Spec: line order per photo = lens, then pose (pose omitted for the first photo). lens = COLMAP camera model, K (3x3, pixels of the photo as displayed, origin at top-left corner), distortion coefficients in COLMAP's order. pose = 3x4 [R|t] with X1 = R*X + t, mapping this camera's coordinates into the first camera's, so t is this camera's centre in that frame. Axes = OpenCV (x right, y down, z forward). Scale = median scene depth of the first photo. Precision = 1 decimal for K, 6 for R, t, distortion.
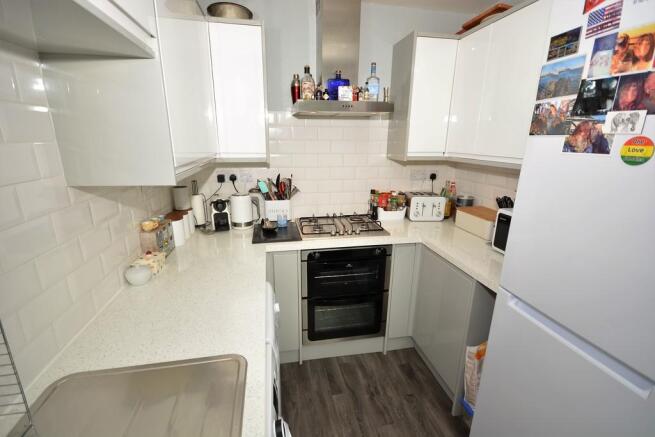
lens RADIAL K [[297.3, 0, 326.1], [0, 297.3, 228.8], [0, 0, 1]] dist [0.011542, -0.010399]
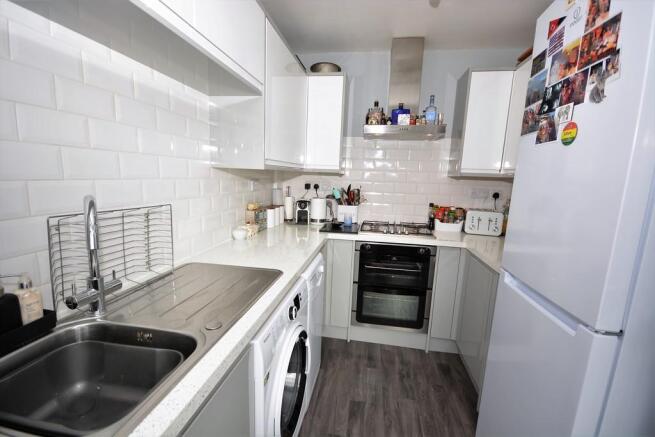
lens RADIAL K [[290.7, 0, 327.8], [0, 290.7, 230.4], [0, 0, 1]] dist [0.000308, 0.000571]
pose [[0.938192, 0.086864, -0.335039, 0.192573], [-0.126088, 0.987254, -0.097115, 0.147344], [0.322333, 0.133357, 0.937186, -0.167300]]
